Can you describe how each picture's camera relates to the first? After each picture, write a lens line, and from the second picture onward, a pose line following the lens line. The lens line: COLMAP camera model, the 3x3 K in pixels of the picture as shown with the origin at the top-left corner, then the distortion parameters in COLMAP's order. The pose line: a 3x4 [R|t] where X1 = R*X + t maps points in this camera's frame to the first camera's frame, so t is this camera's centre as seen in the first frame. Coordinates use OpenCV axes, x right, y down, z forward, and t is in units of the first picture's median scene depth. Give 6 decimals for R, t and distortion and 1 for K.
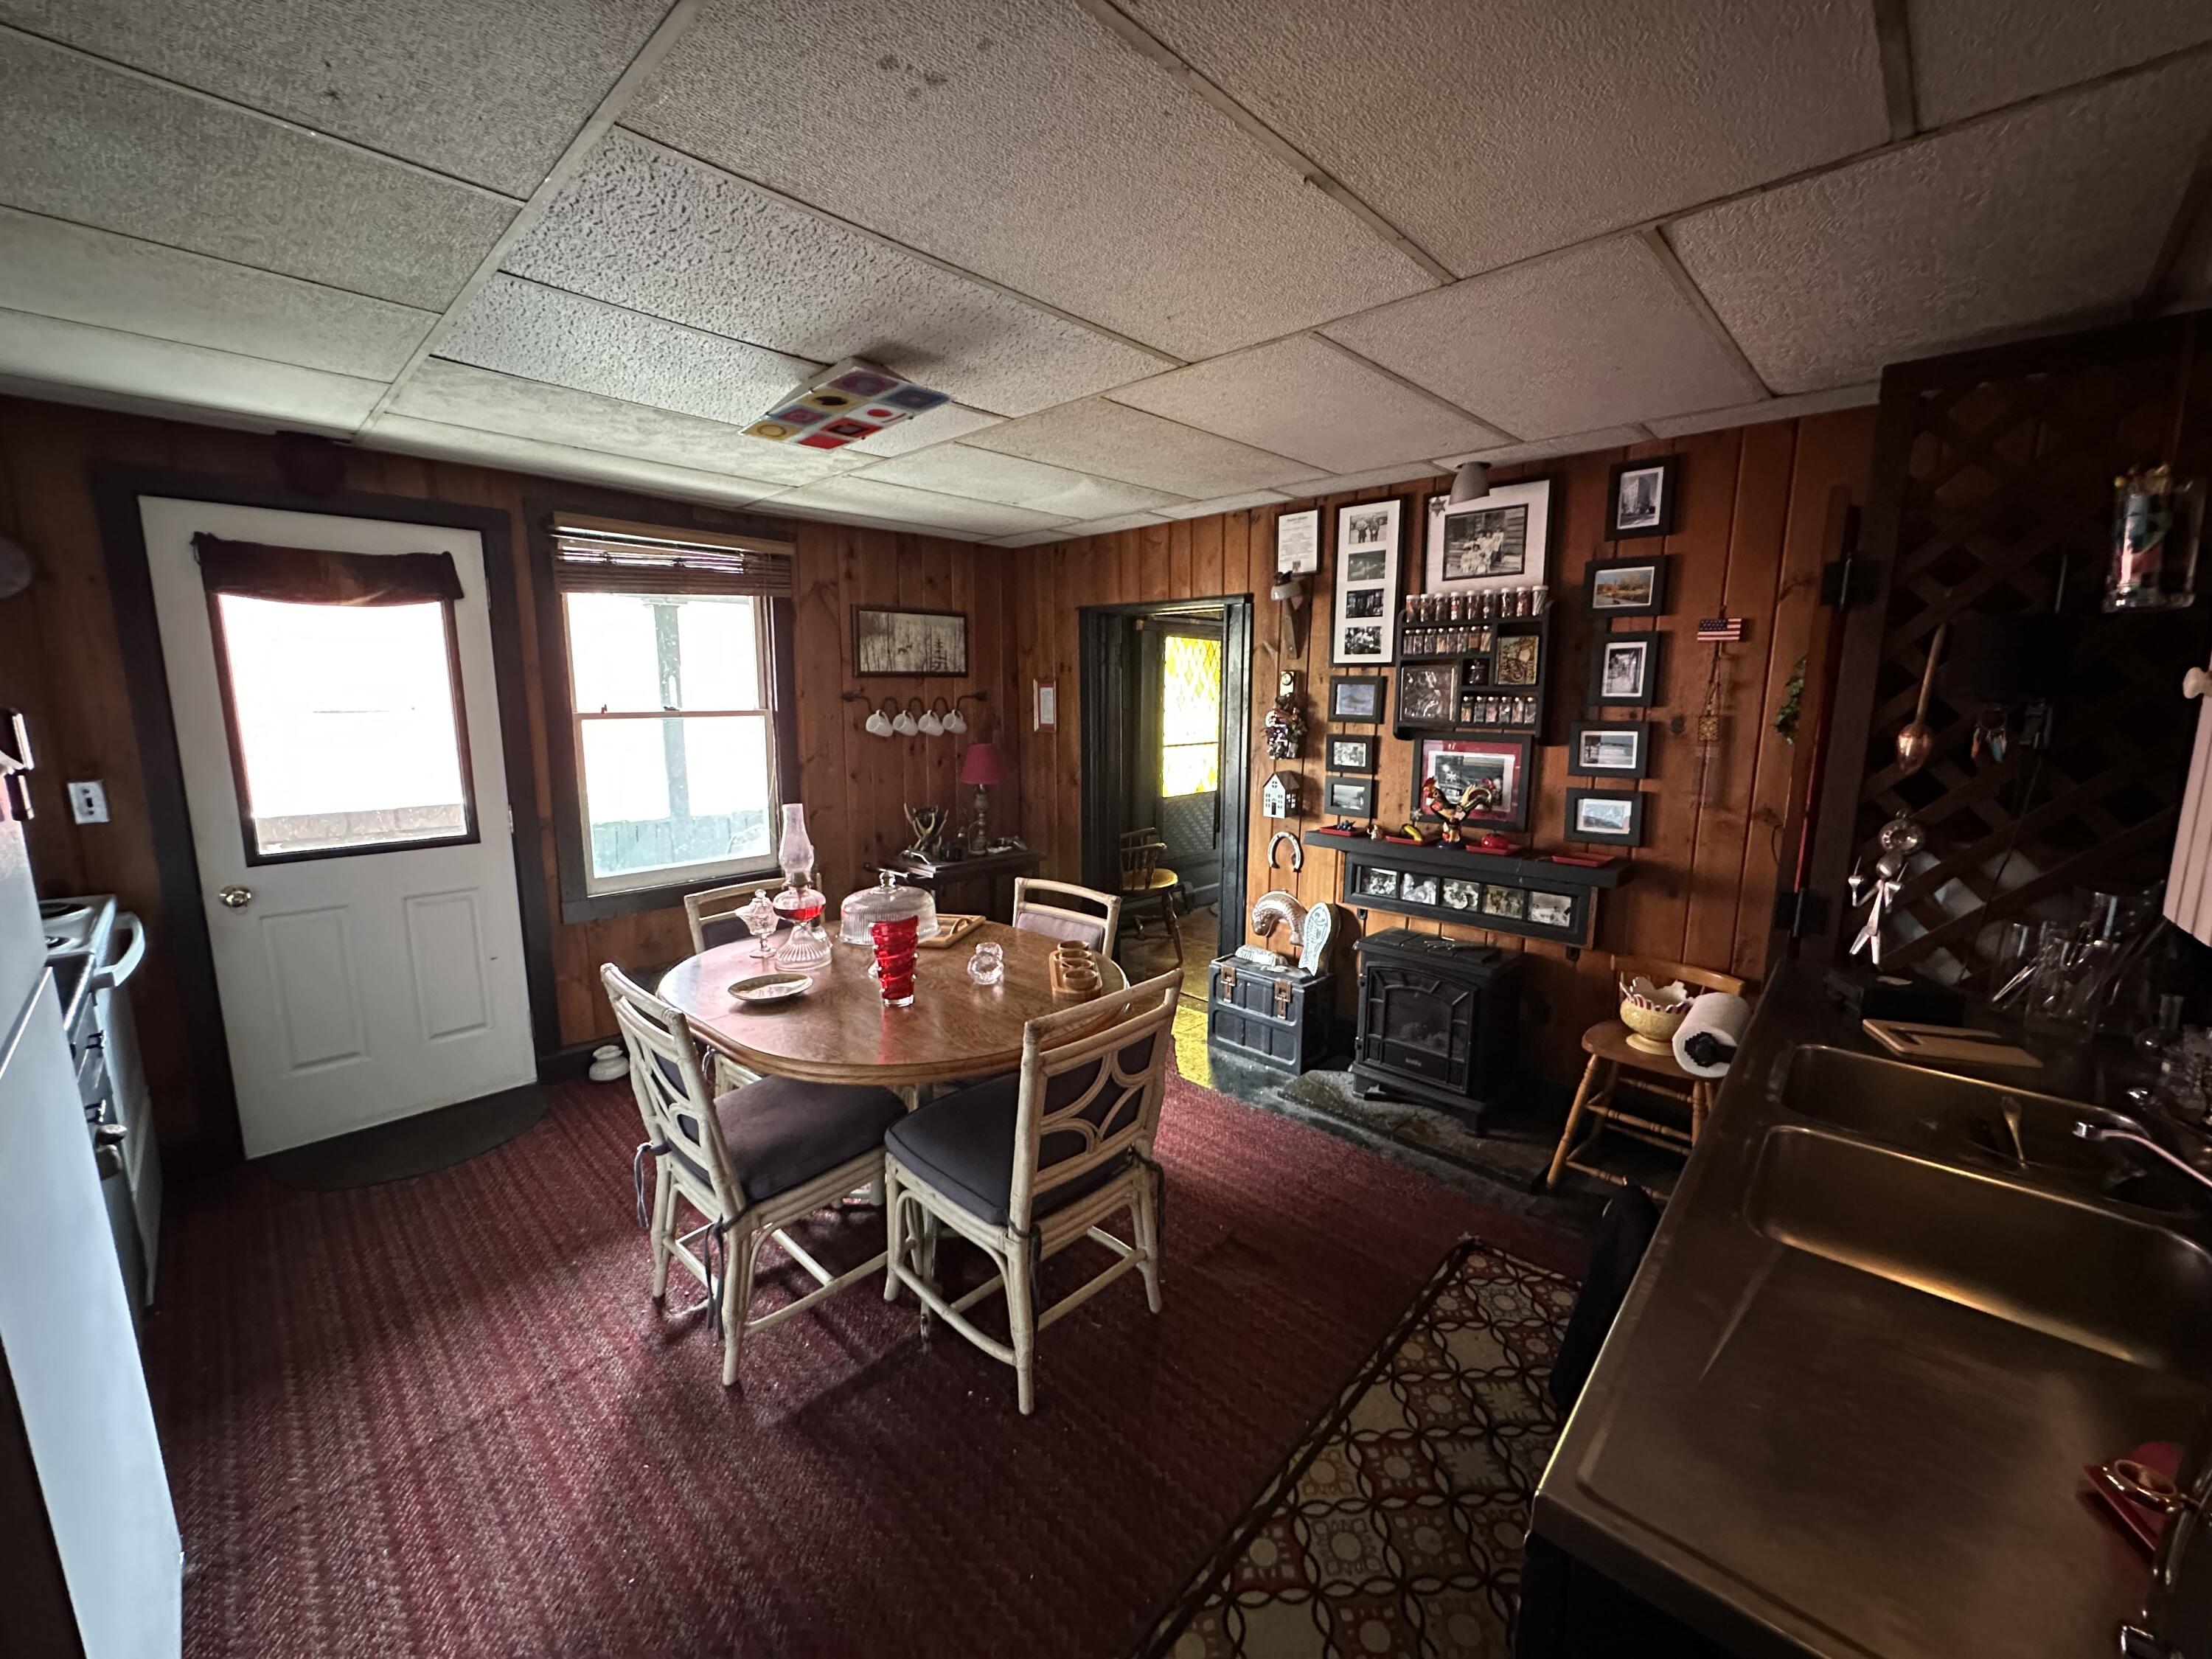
lens RADIAL K [[881.9, 0, 1113.3], [0, 881.9, 828.4], [0, 0, 1]] dist [-0.006186, 0.000875]
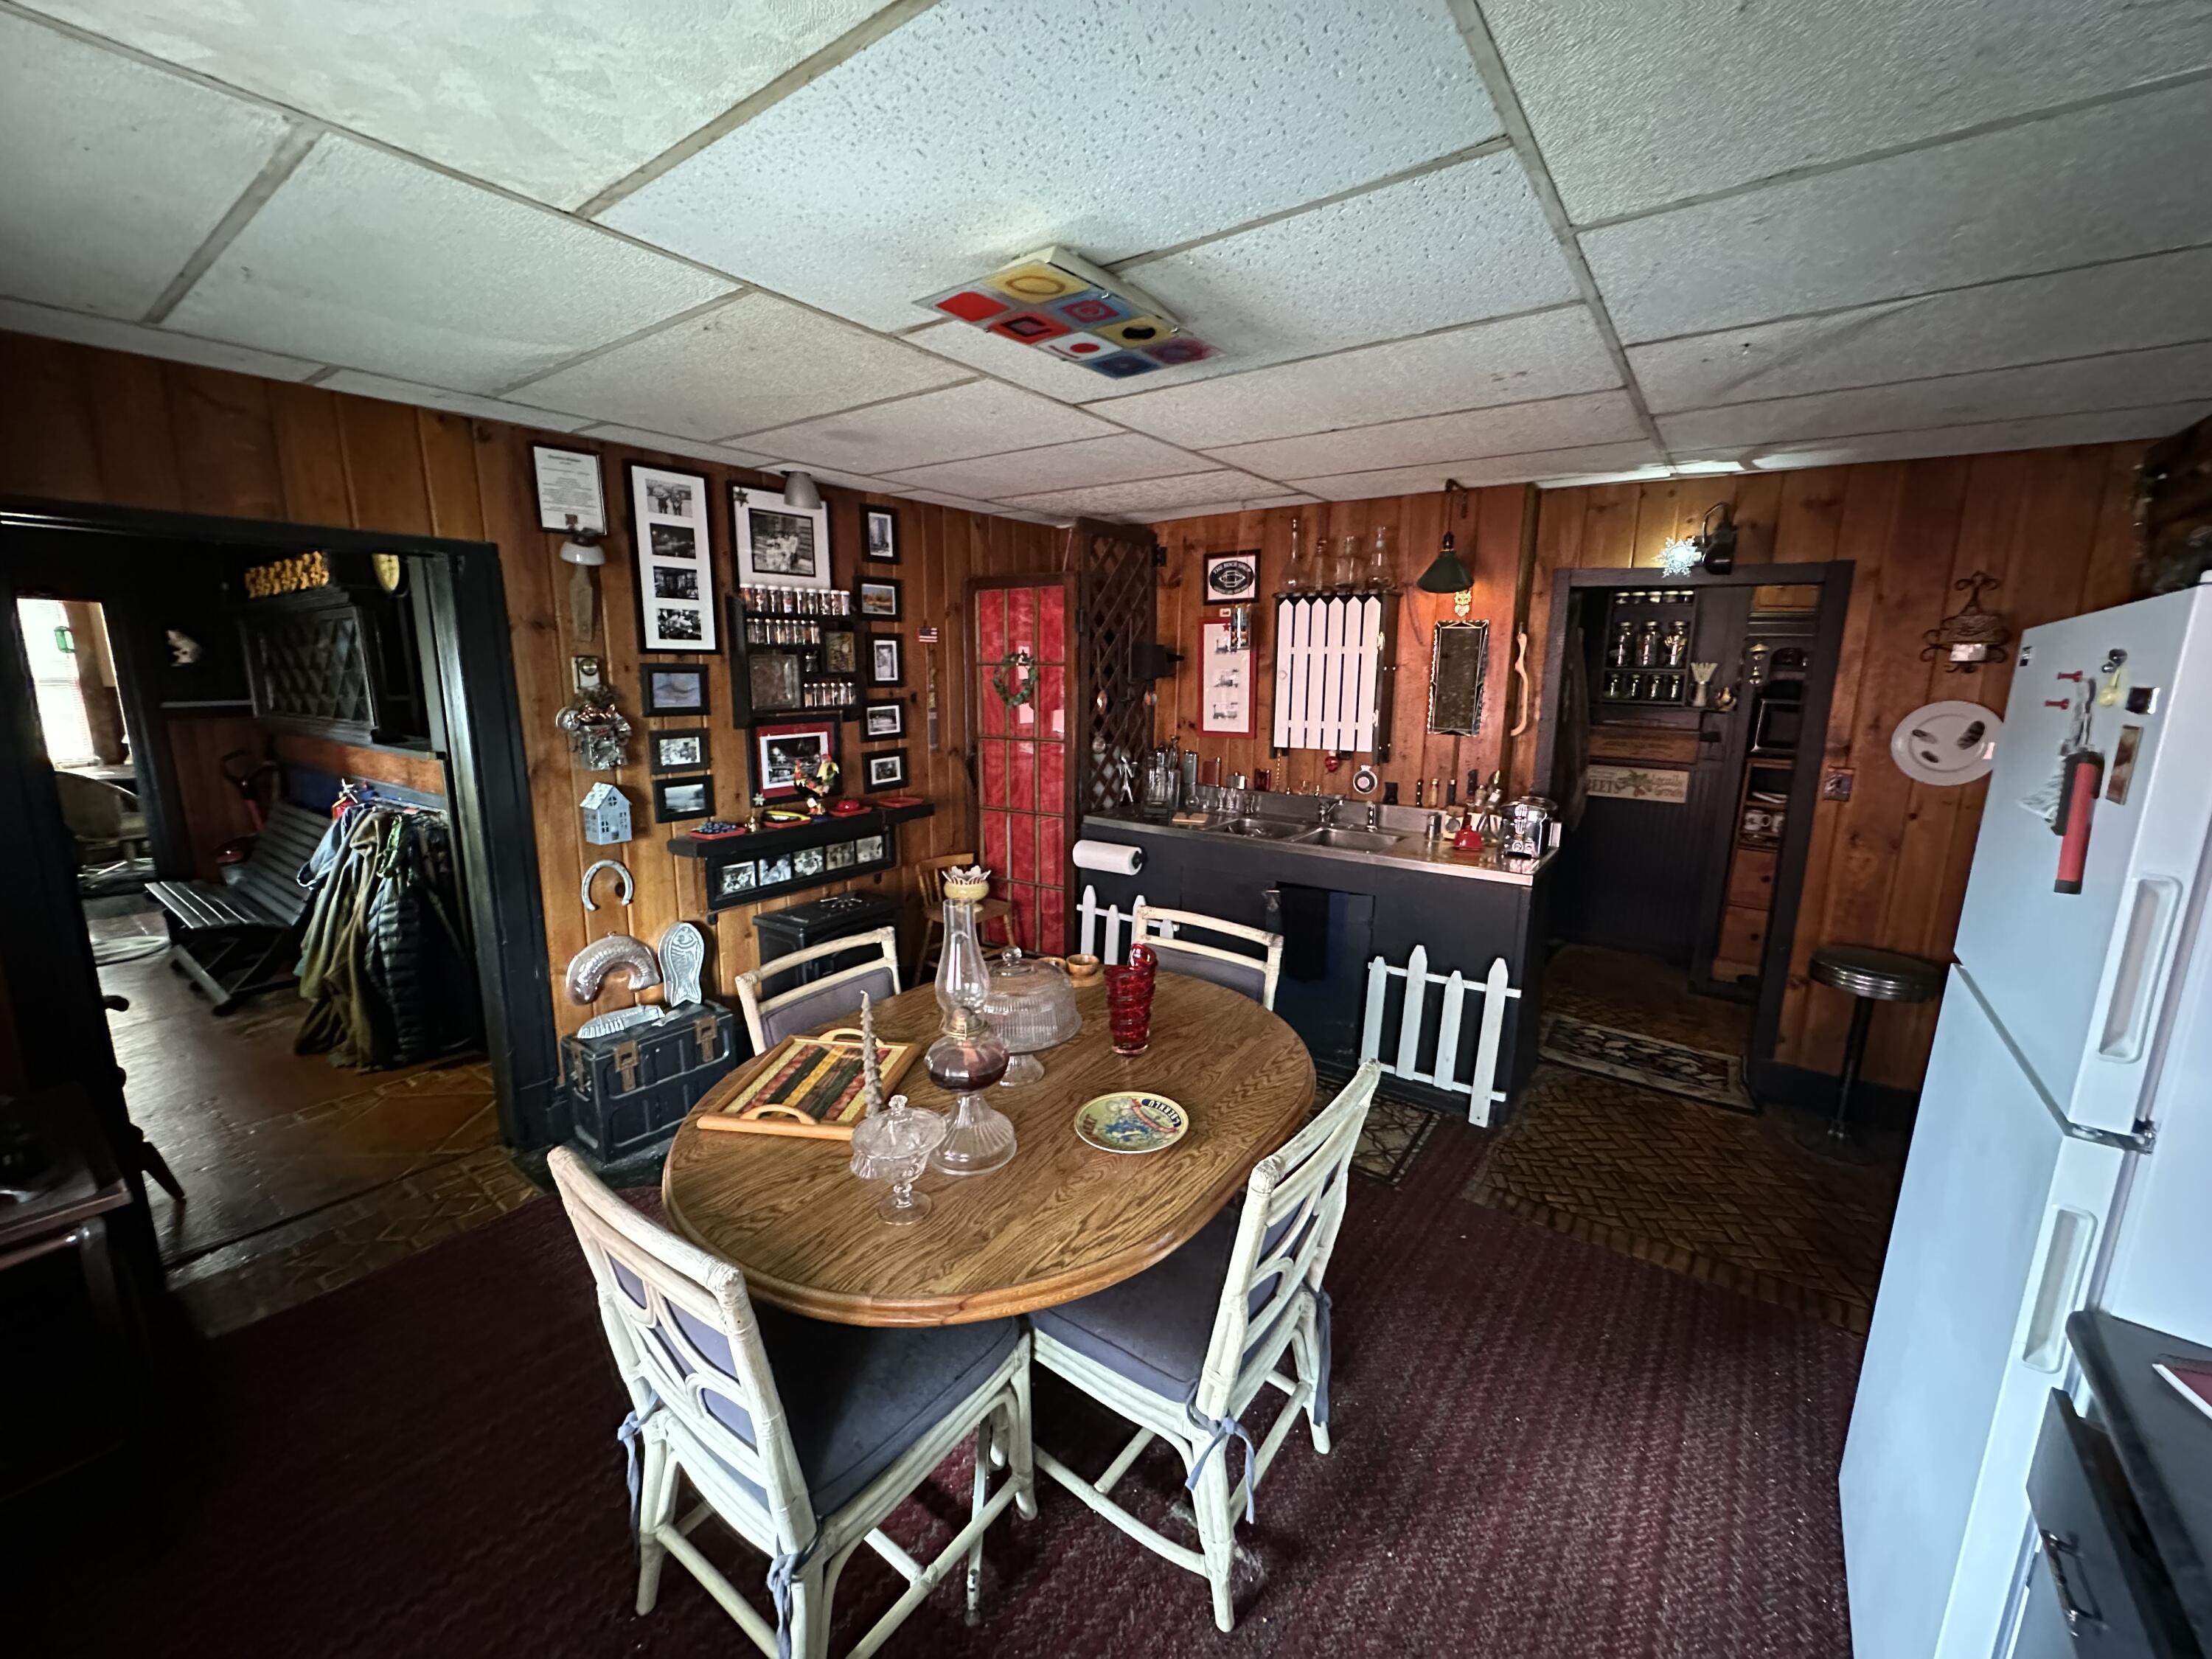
lens RADIAL K [[881.9, 0, 1109.9], [0, 881.9, 831.6], [0, 0, 1]] dist [-0.006186, 0.000875]
pose [[-0.134751, -0.189429, 0.972604, -0.712584], [0.153787, 0.965665, 0.209384, -0.132642], [-0.978873, 0.177788, -0.100992, 0.715265]]
